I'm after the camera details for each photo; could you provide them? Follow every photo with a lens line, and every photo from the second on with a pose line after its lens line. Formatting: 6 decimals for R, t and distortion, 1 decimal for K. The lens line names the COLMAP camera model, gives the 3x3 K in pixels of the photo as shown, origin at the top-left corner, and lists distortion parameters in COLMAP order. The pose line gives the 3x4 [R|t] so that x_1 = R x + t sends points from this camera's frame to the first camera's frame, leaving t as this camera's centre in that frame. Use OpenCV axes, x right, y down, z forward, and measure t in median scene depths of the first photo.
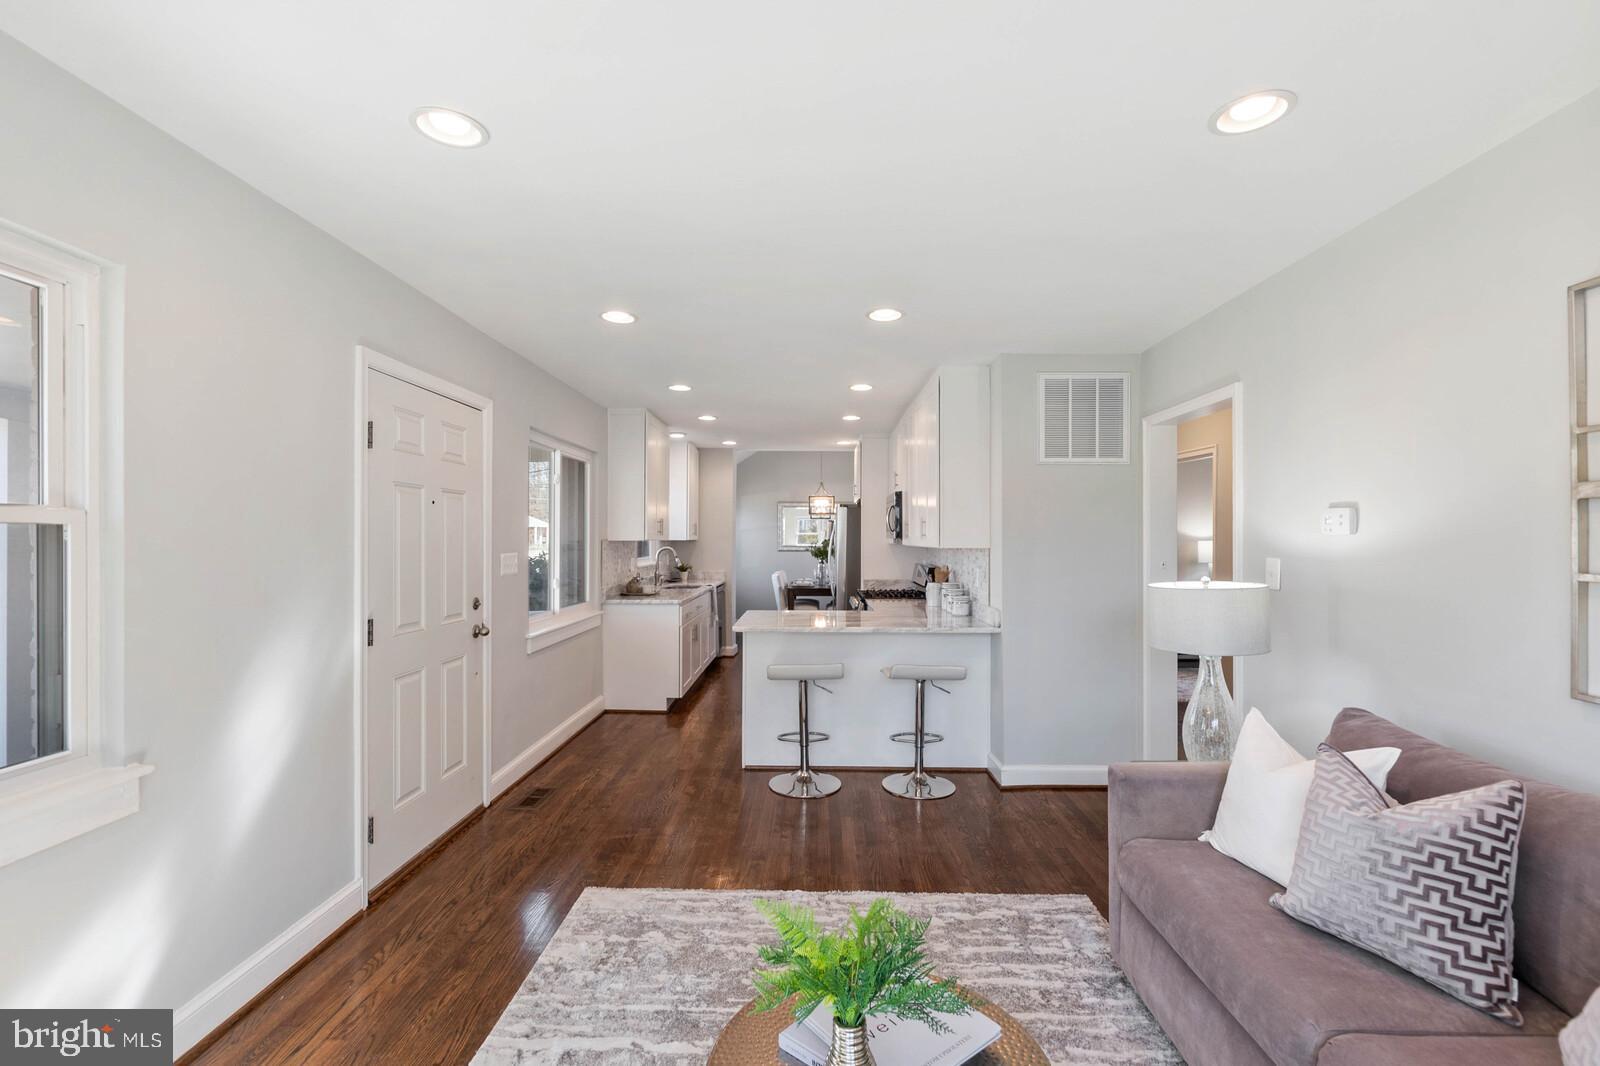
lens RADIAL K [[686.1, 0, 801.1], [0, 686.1, 537.8], [0, 0, 1]] dist [0.001152, 0.000379]
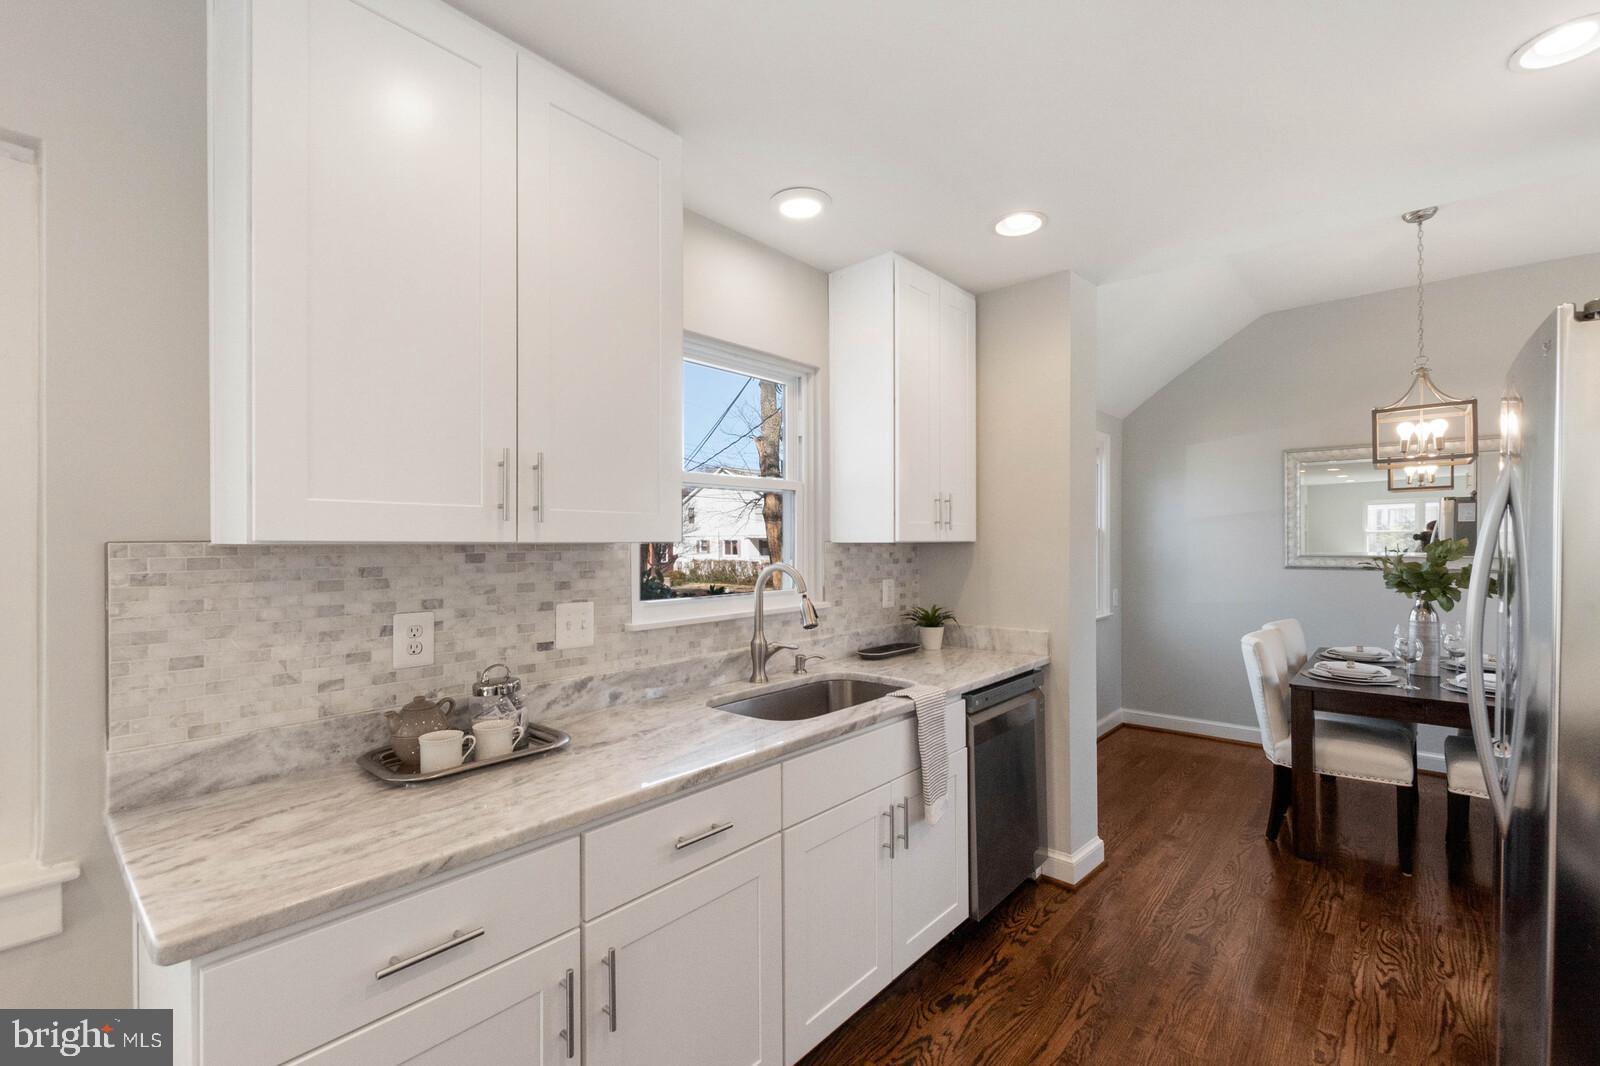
lens RADIAL K [[701.9, 0, 801.4], [0, 701.9, 542.4], [0, 0, 1]] dist [0.000800, 0.000063]
pose [[0.764365, -0.006252, -0.644754, 0.046254], [0.006708, 0.999976, -0.001744, 0.007131], [0.644749, -0.002991, 0.764388, 1.368152]]
